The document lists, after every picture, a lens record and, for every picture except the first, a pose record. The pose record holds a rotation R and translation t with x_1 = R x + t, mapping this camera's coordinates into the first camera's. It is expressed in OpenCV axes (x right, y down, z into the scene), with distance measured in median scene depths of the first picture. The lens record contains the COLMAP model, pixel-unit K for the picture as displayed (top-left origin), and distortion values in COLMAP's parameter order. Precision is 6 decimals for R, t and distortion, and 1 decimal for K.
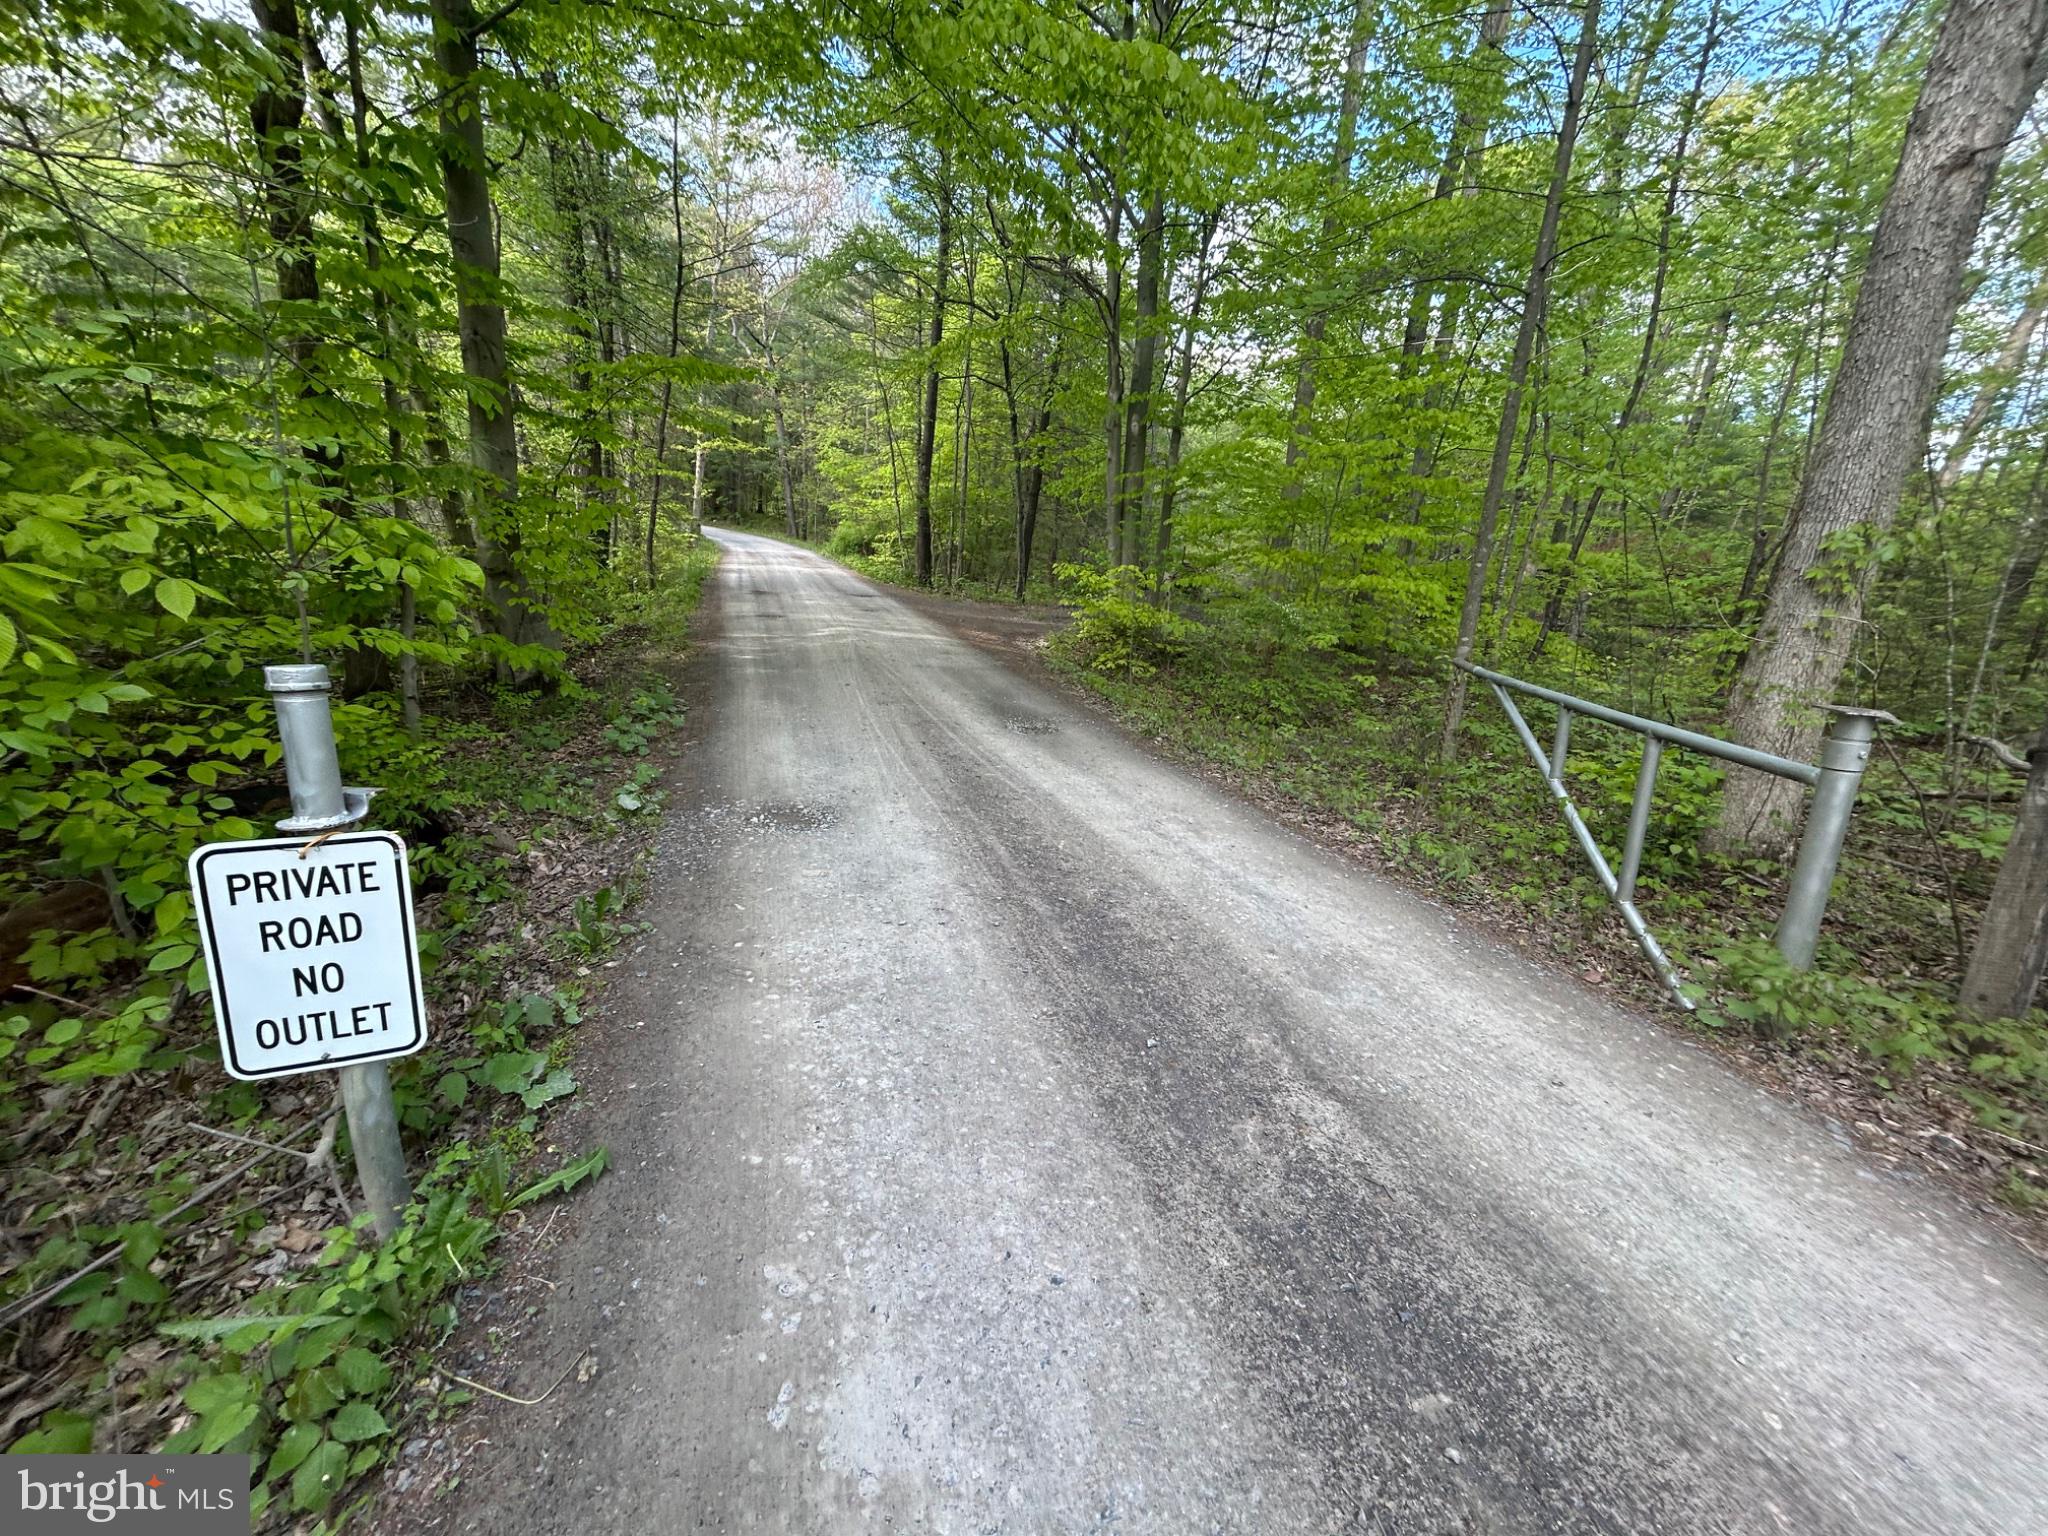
lens RADIAL K [[821.2, 0, 1026.2], [0, 821.2, 764.3], [0, 0, 1]] dist [-0.000337, 0.000272]
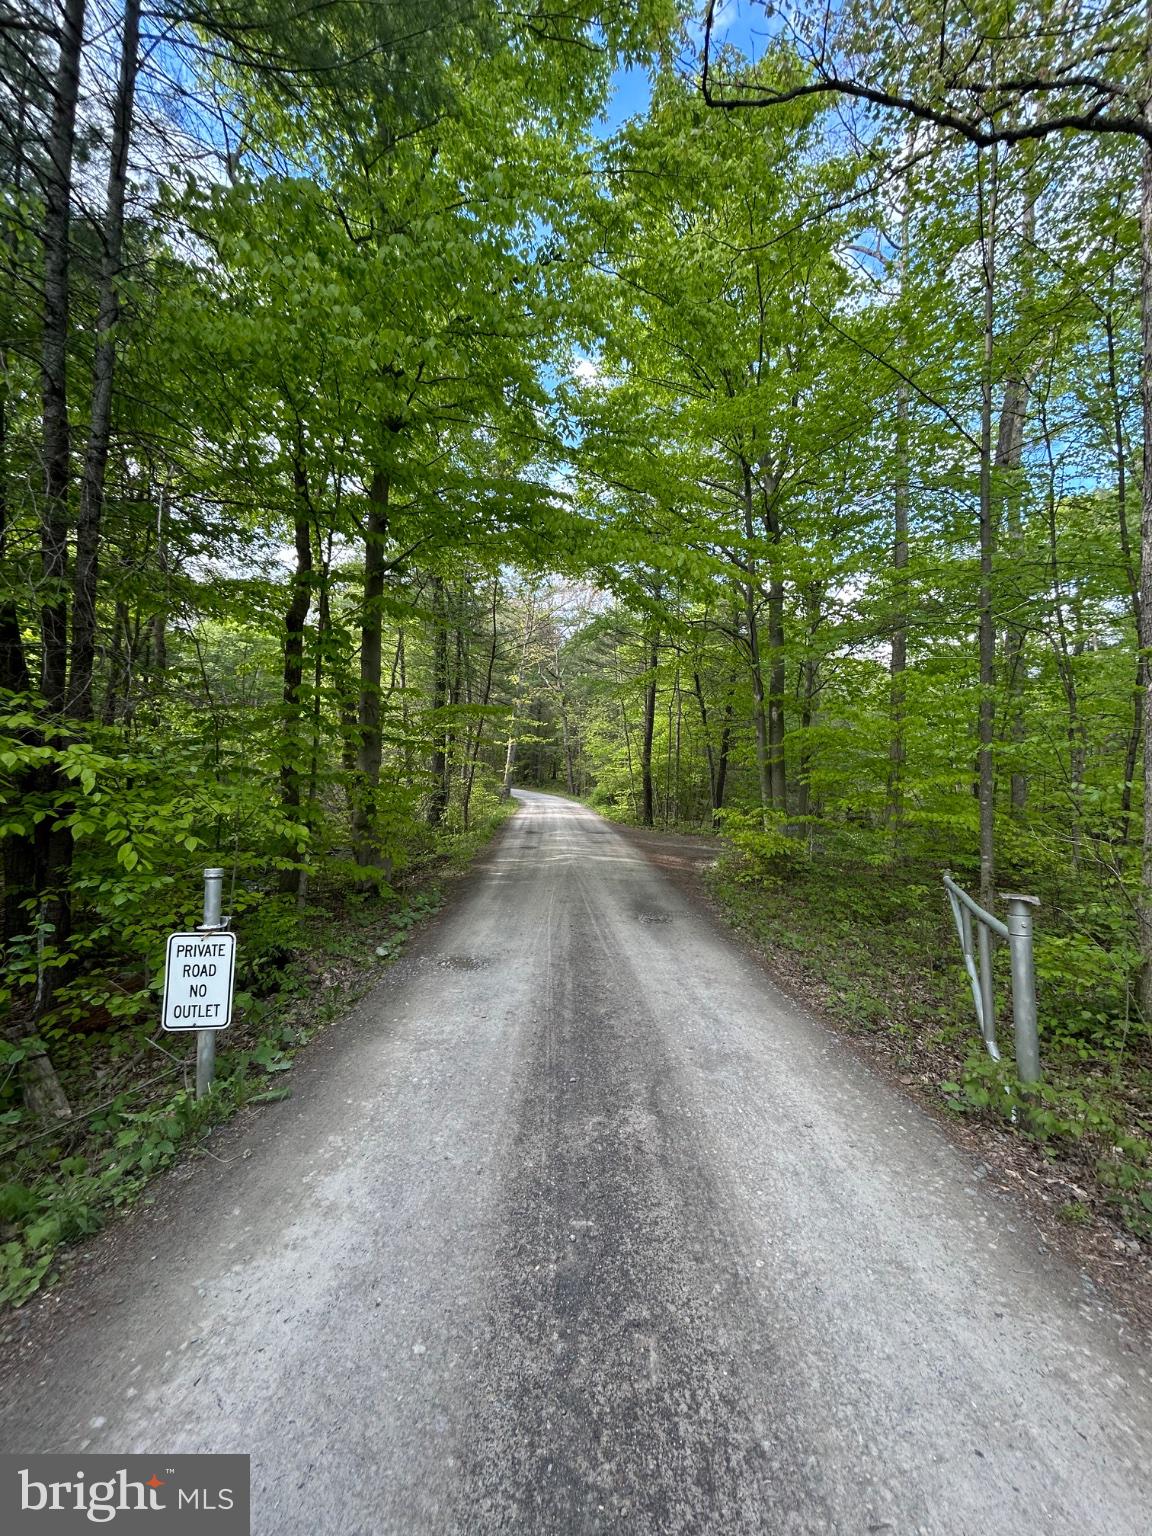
lens RADIAL K [[615.9, 0, 581.5], [0, 615.9, 767.8], [0, 0, 1]] dist [-0.000337, 0.000272]
pose [[0.964020, -0.048800, -0.261310, 0.522436], [-0.031961, 0.954597, -0.296182, 0.079578], [0.263900, 0.293878, 0.918691, -0.414074]]
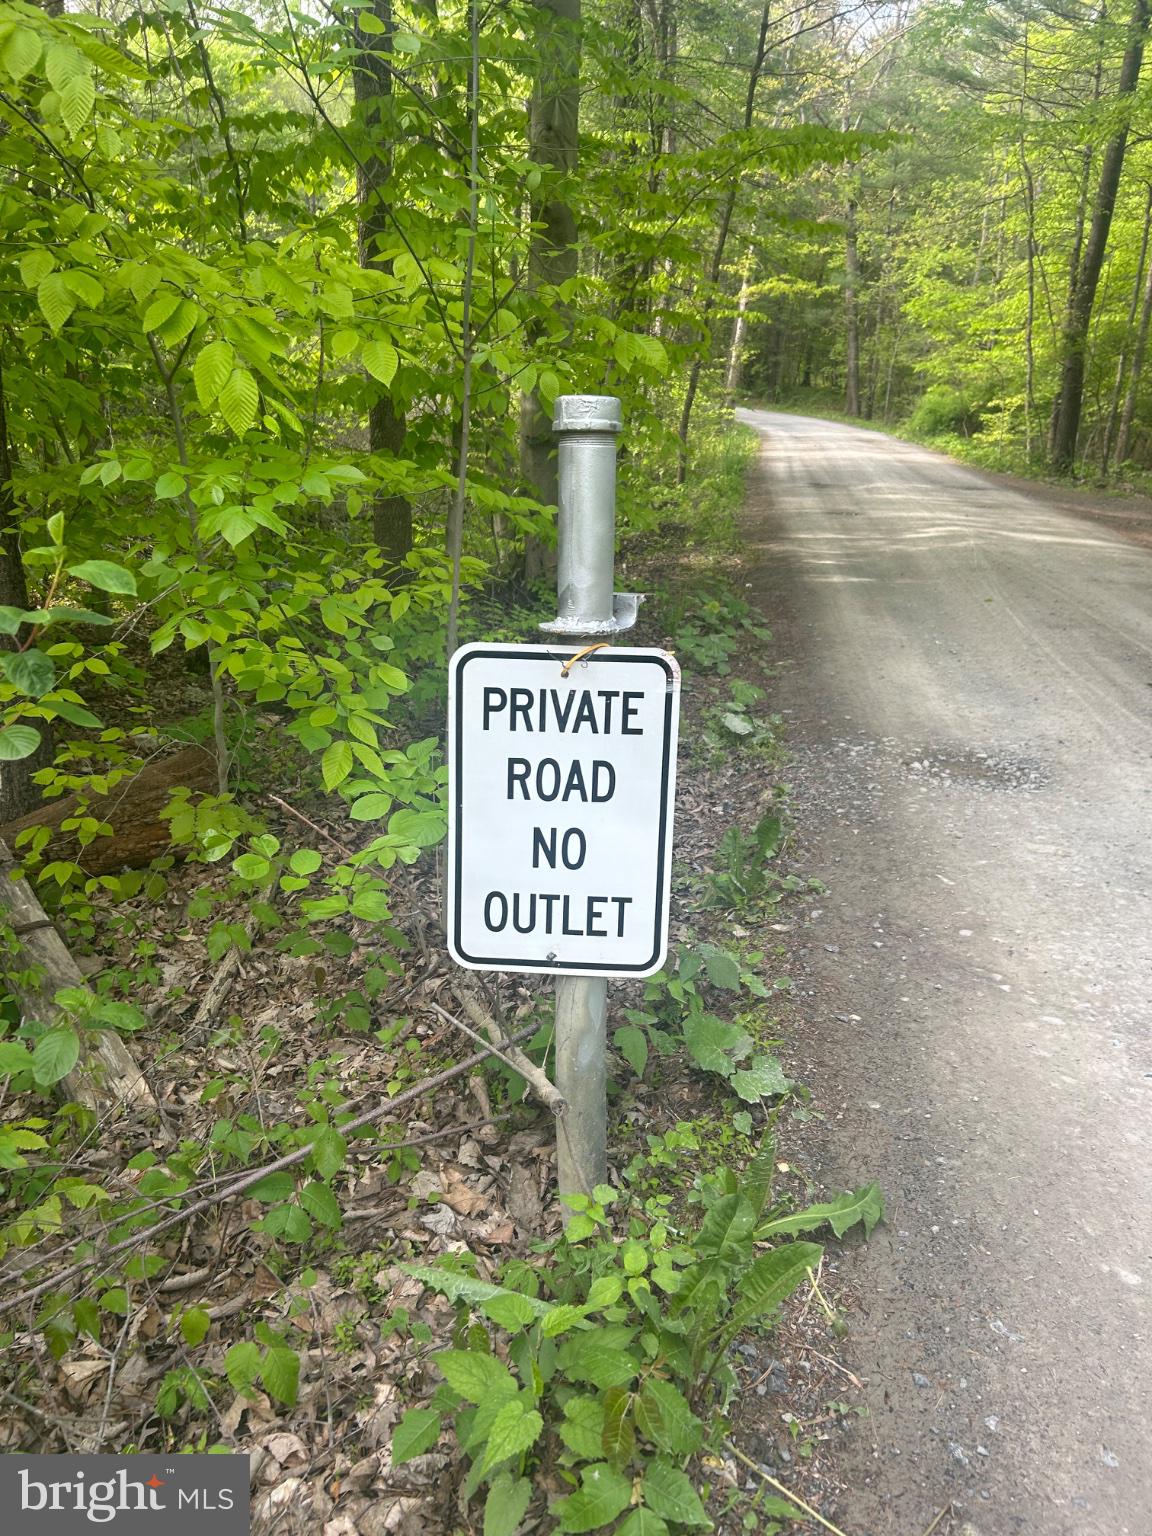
lens RADIAL K [[1160.8, 0, 574.6], [0, 1160.8, 766.1], [0, 0, 1]] dist [0.044258, -0.036518]
pose [[0.885788, 0.100153, -0.453155, -0.245783], [-0.092199, 0.994950, 0.039674, 0.092408], [0.454840, 0.006638, 0.890548, 0.060695]]
